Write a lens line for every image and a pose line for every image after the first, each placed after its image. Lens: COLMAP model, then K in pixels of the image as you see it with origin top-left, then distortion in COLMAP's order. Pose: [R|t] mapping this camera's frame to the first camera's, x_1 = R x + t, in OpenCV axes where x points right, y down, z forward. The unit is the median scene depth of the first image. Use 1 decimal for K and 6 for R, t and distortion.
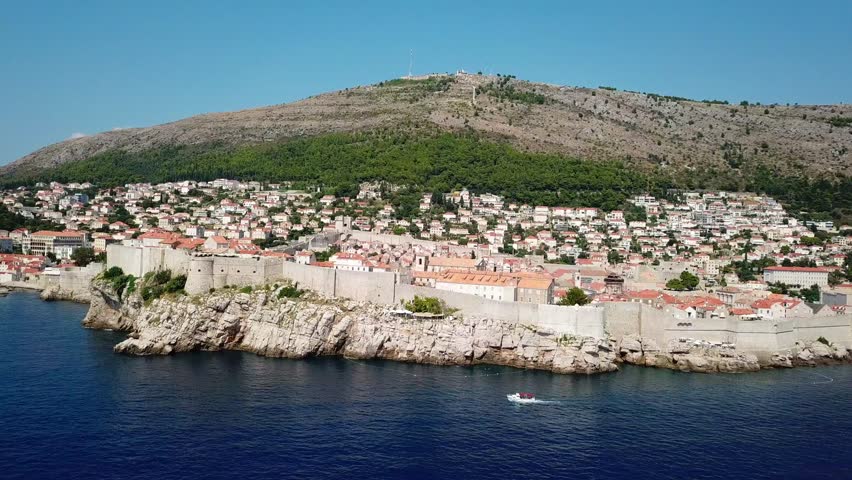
lens RADIAL K [[637.9, 0, 426.8], [0, 637.9, 240.4], [0, 0, 1]] dist [0.030842, -0.043731]
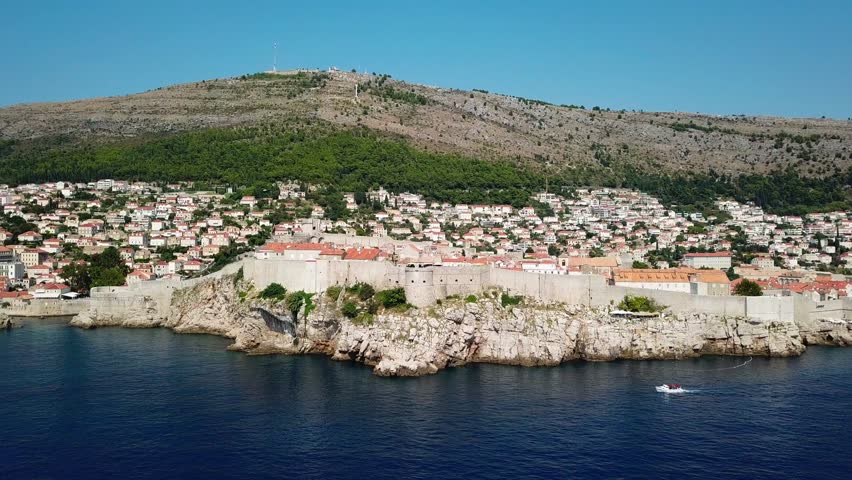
lens RADIAL K [[637.9, 0, 426.2], [0, 637.9, 236.4], [0, 0, 1]] dist [0.030842, -0.043731]
pose [[0.956519, -0.032330, 0.289872, -0.177924], [0.032742, 0.999458, 0.003430, -0.006659], [-0.289826, 0.006211, 0.957059, 0.027960]]
